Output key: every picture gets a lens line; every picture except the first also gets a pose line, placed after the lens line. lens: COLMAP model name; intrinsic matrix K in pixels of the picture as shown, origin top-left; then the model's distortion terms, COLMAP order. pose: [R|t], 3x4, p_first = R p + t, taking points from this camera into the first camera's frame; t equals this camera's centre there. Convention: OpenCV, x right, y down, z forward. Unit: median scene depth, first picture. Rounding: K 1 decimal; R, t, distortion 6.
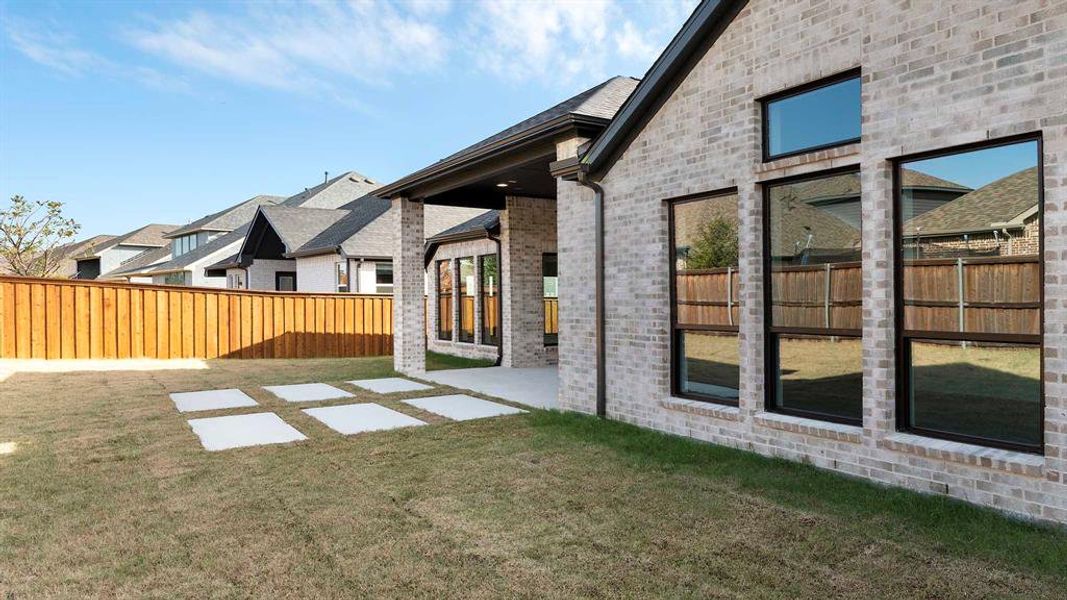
lens RADIAL K [[614.1, 0, 537.4], [0, 614.1, 295.3], [0, 0, 1]] dist [0.001970, 0.000504]
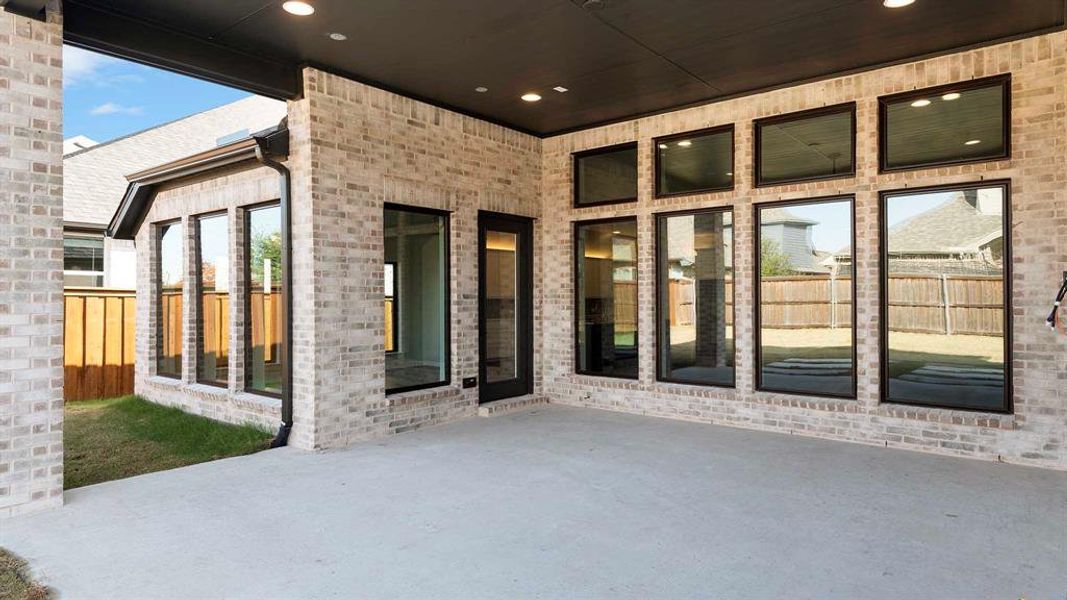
lens RADIAL K [[614.1, 0, 537.4], [0, 614.1, 295.3], [0, 0, 1]] dist [0.001970, 0.000504]
pose [[0.943536, 0.007493, 0.331185, -0.037179], [-0.008102, 0.999967, 0.000458, 0.002636], [-0.331171, -0.003115, 0.943566, 0.508417]]
